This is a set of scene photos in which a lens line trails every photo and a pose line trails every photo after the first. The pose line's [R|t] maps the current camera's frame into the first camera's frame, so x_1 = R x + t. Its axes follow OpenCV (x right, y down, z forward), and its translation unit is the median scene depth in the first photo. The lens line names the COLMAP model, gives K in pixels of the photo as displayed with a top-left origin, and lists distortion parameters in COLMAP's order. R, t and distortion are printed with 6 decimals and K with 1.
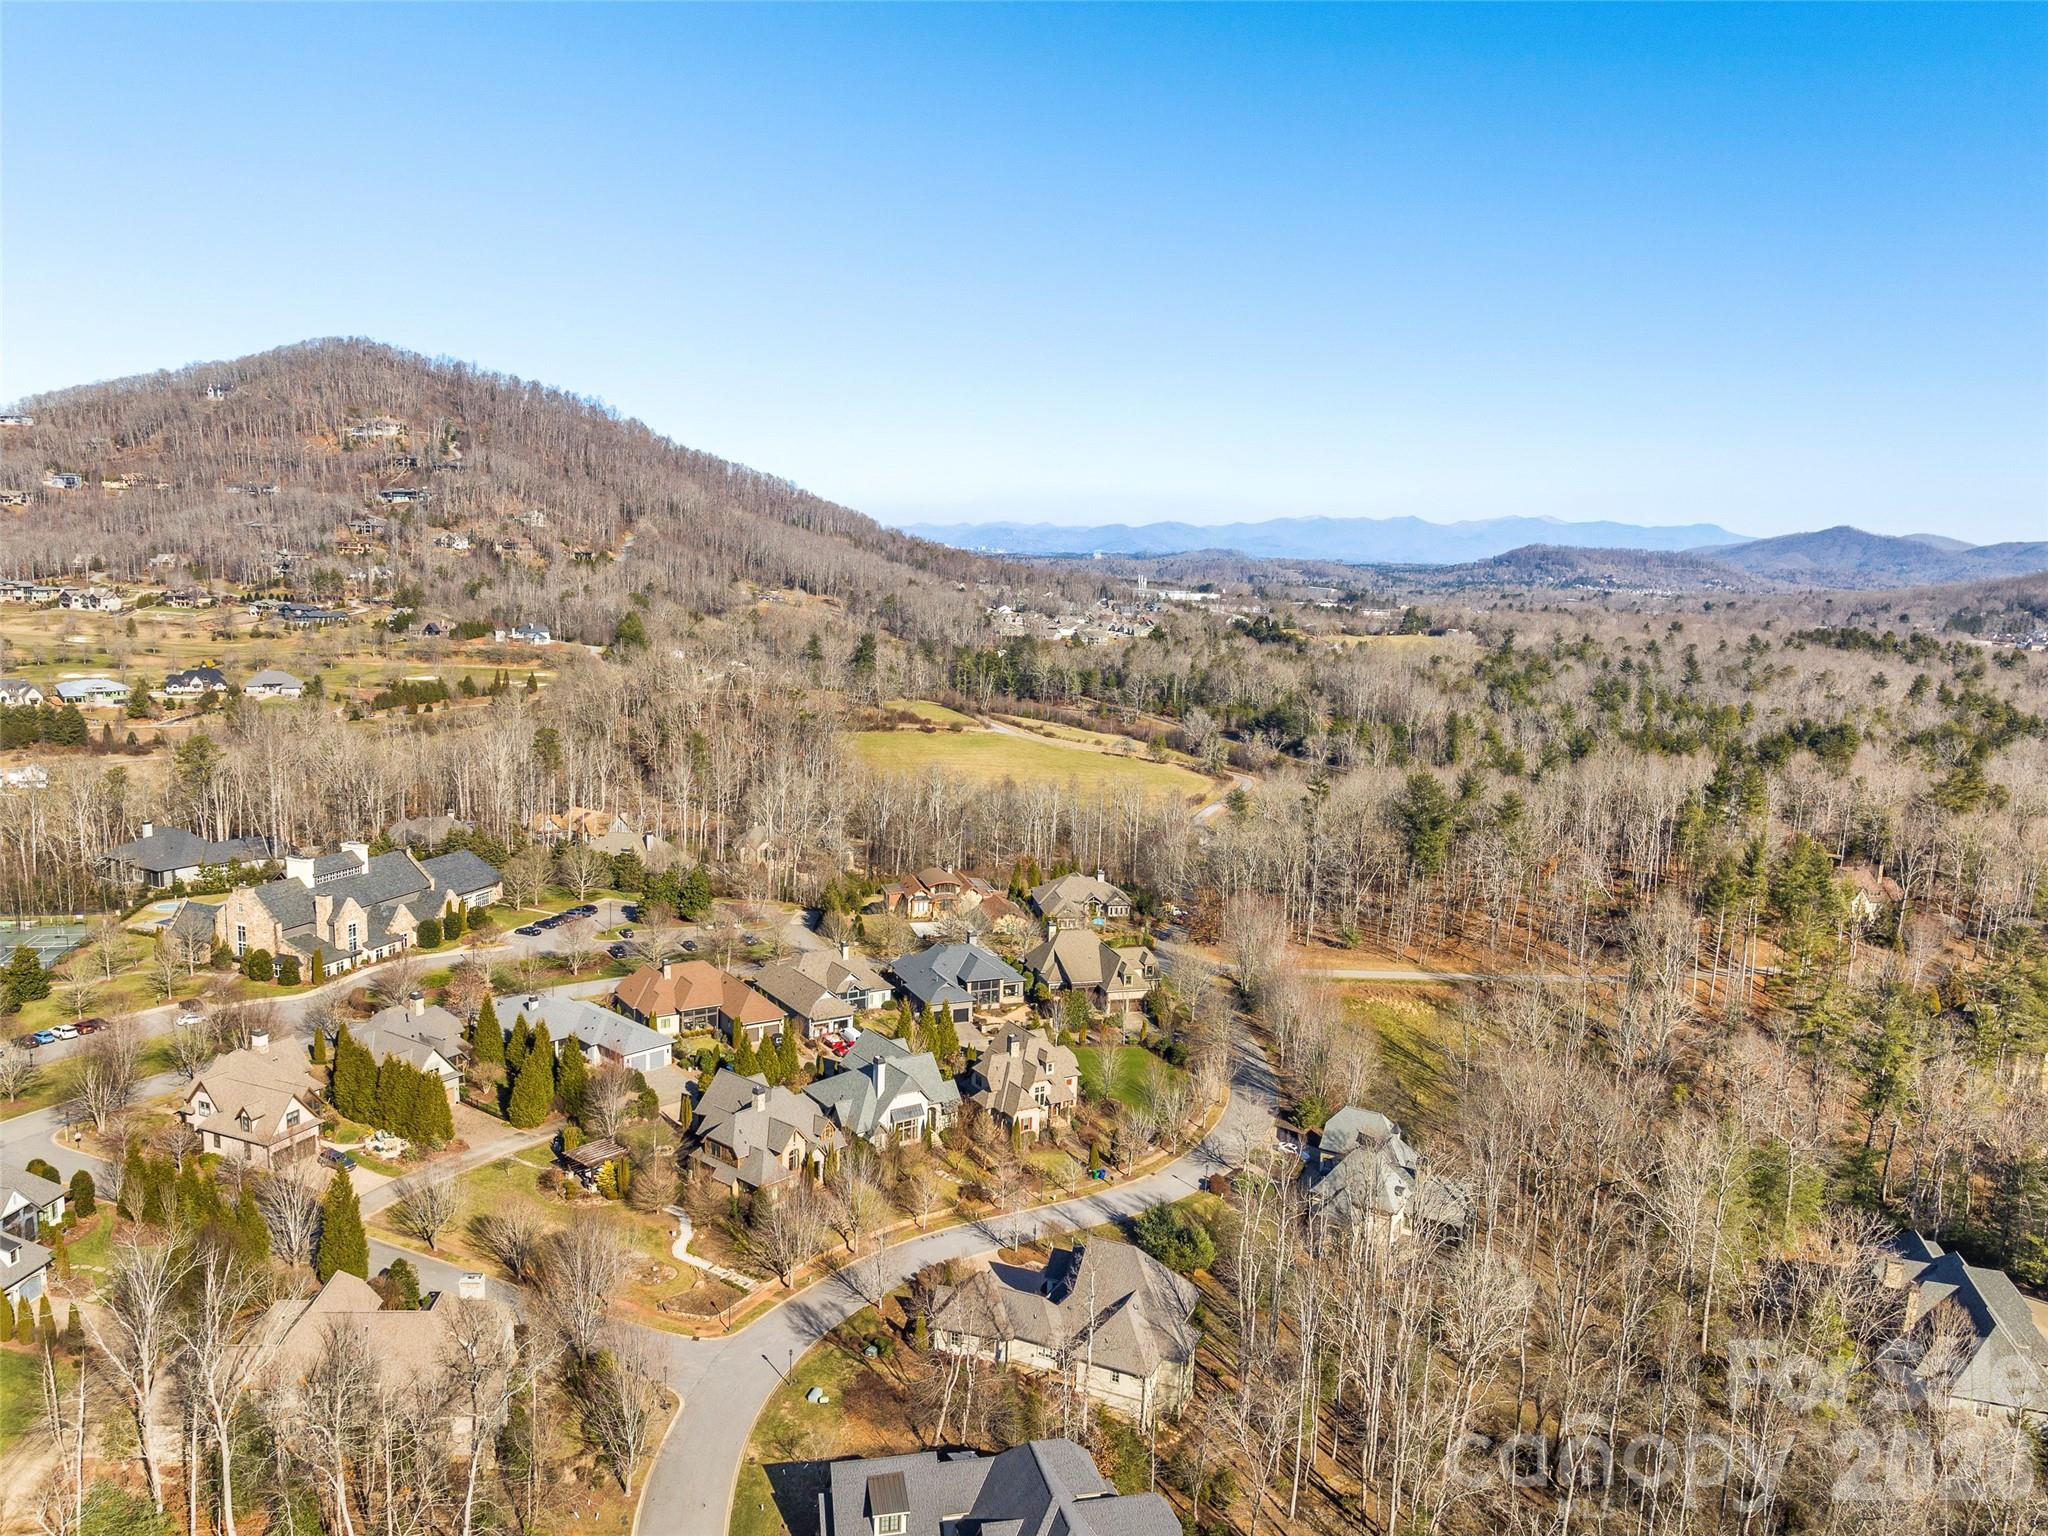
lens RADIAL K [[1430.1, 0, 1072.9], [0, 1430.1, 766.3], [0, 0, 1]] dist [-0.007526, -0.033448]
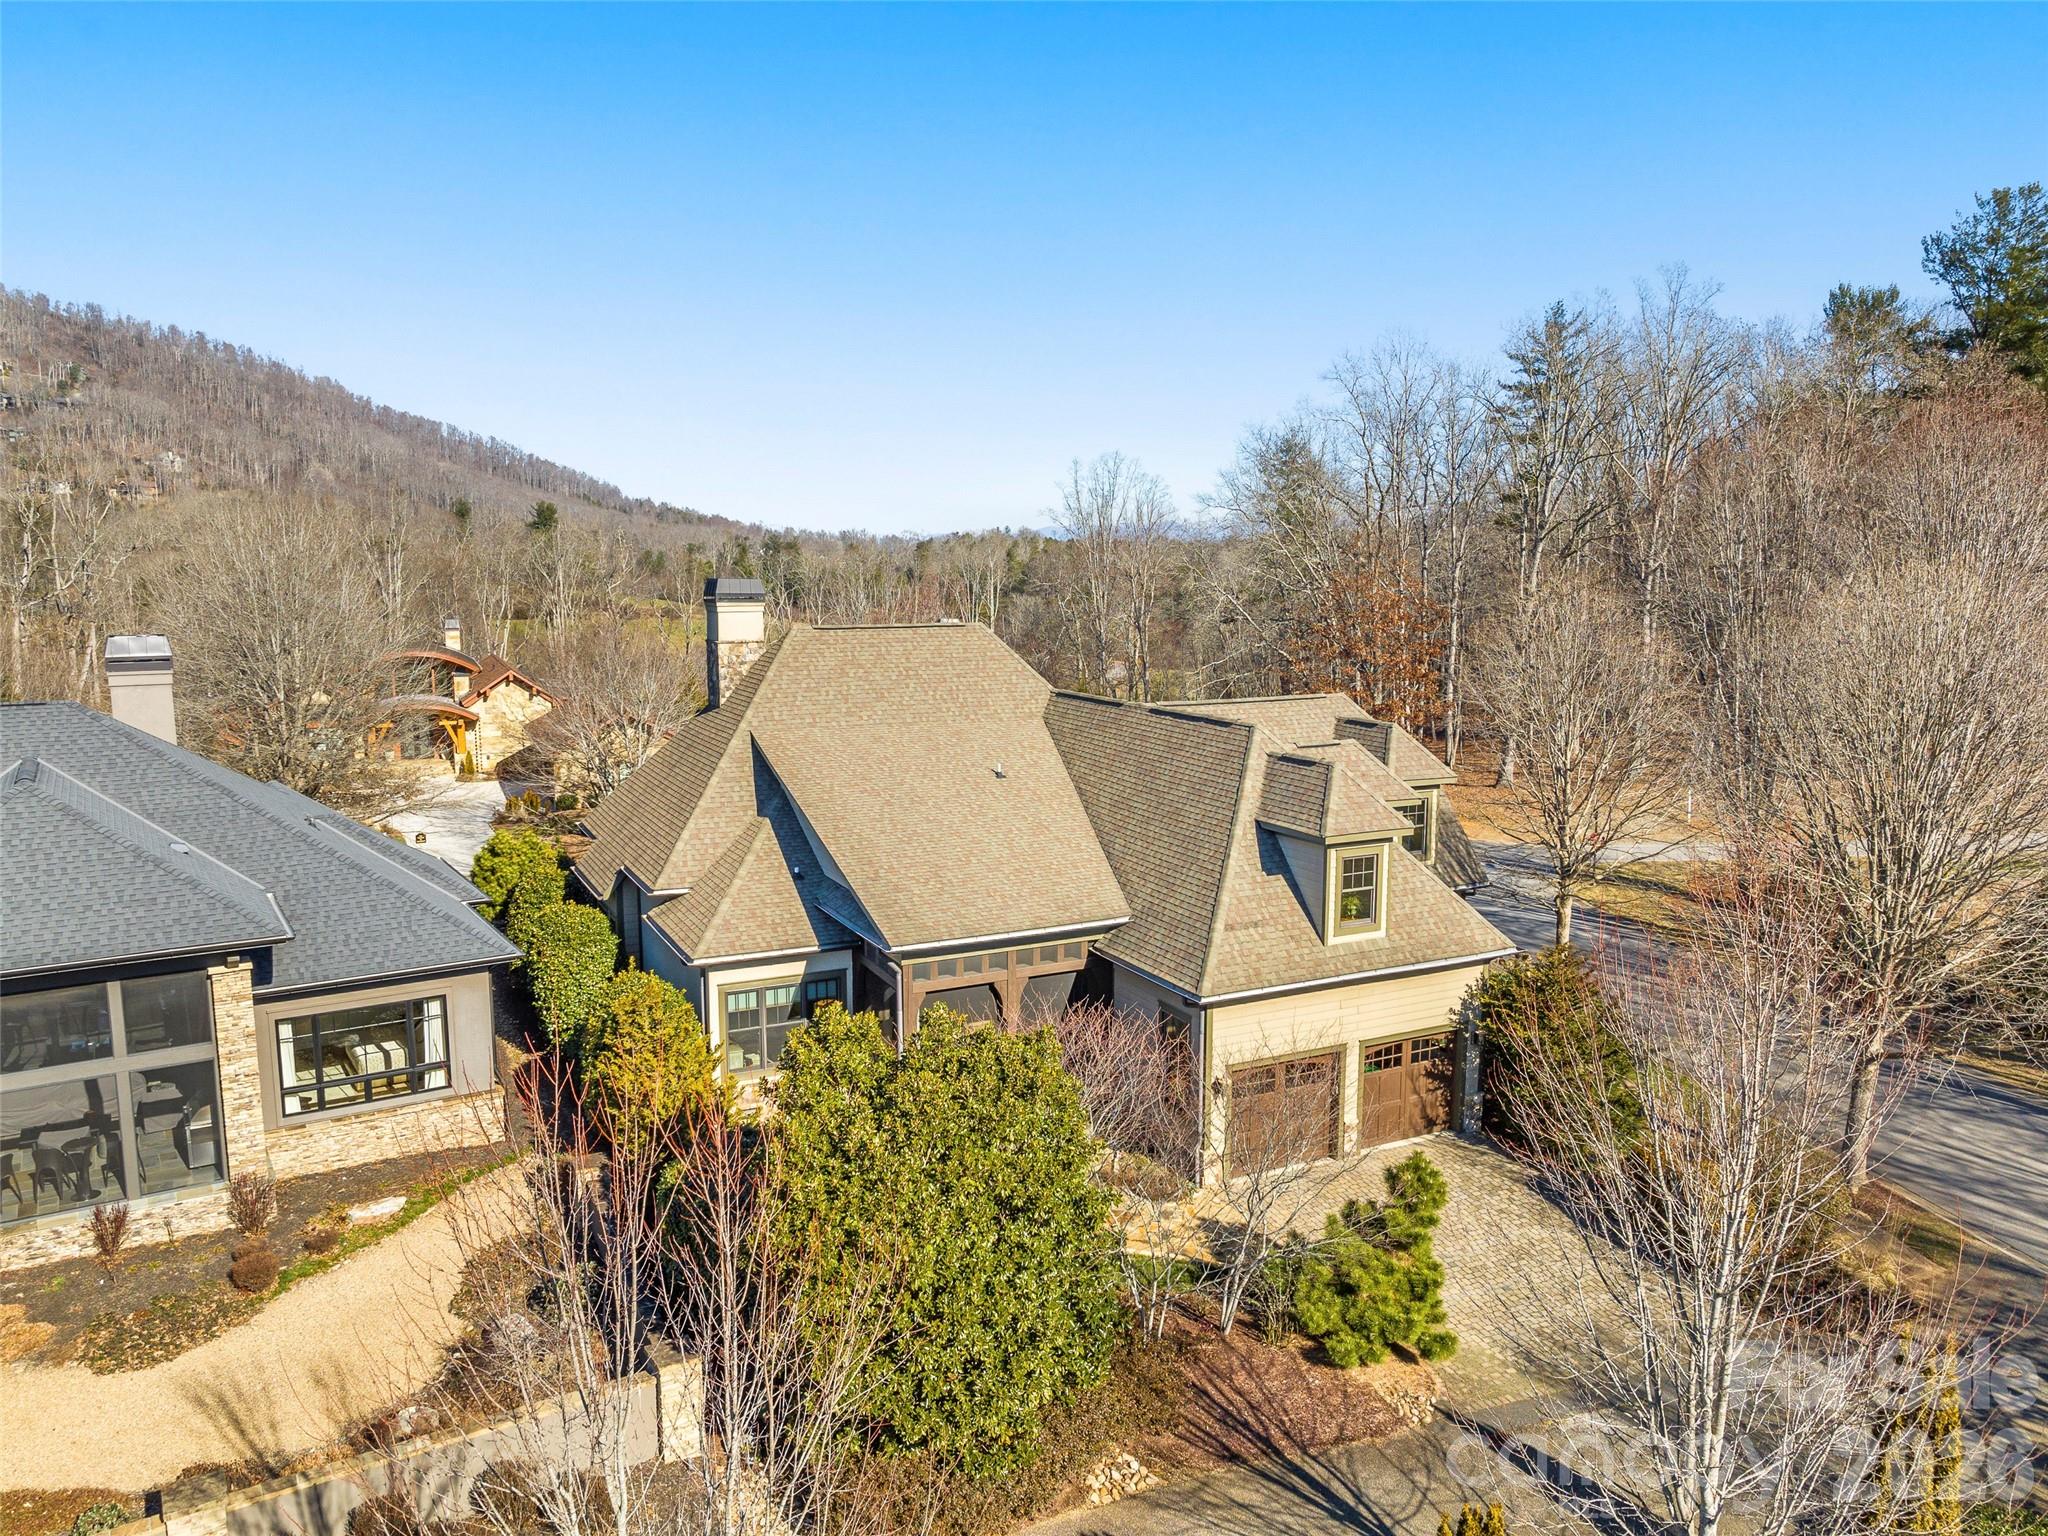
lens RADIAL K [[1443.3, 0, 1024.0], [0, 1443.3, 768.0], [0, 0, 1]] dist [-0.030420, 0.005194]
pose [[0.991721, -0.060495, 0.113271, -0.000640], [0.060160, 0.998168, 0.006374, 0.034587], [-0.113449, 0.000493, 0.993544, 0.223203]]
